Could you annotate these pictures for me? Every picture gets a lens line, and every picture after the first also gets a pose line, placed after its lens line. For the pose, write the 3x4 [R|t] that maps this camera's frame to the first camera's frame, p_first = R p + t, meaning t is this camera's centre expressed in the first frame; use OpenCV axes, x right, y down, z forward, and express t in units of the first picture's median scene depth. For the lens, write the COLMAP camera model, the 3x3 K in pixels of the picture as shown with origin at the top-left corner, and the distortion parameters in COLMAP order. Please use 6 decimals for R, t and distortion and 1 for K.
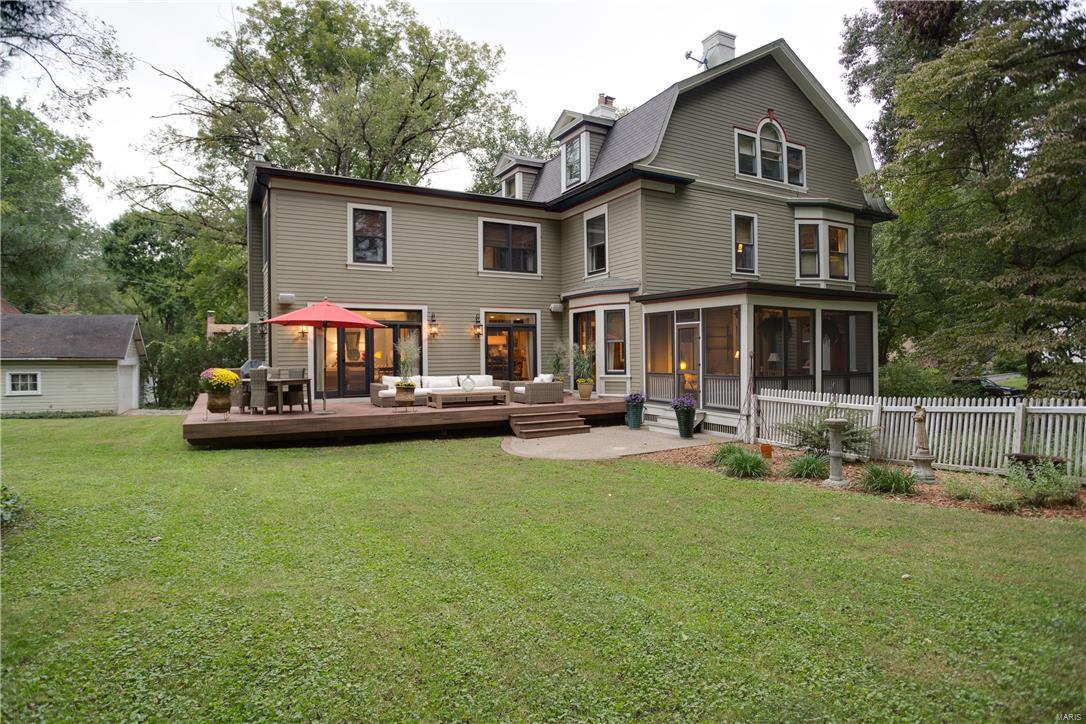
lens RADIAL K [[566.8, 0, 543.0], [0, 566.8, 362.0], [0, 0, 1]] dist [-0.072926, -0.000025]
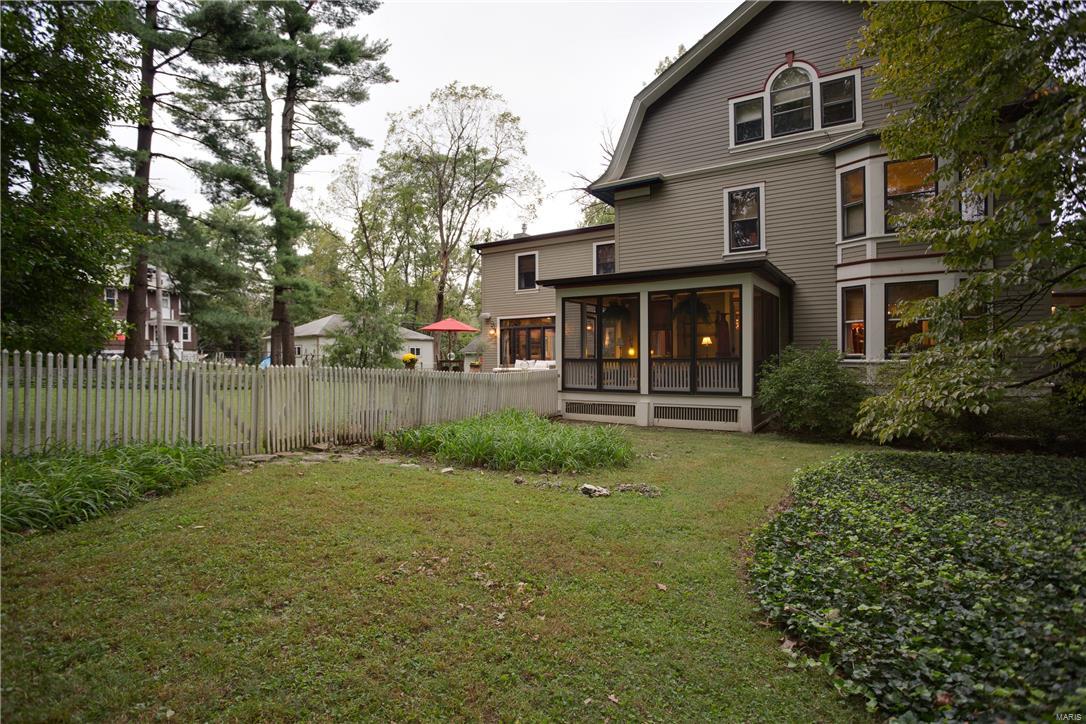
lens RADIAL K [[566.8, 0, 543.0], [0, 566.8, 362.0], [0, 0, 1]] dist [-0.072926, -0.000025]
pose [[0.455467, 0.004538, -0.890241, 1.032630], [-0.021564, 0.999750, -0.005936, 0.033300], [0.889991, 0.021900, 0.455451, 0.301651]]
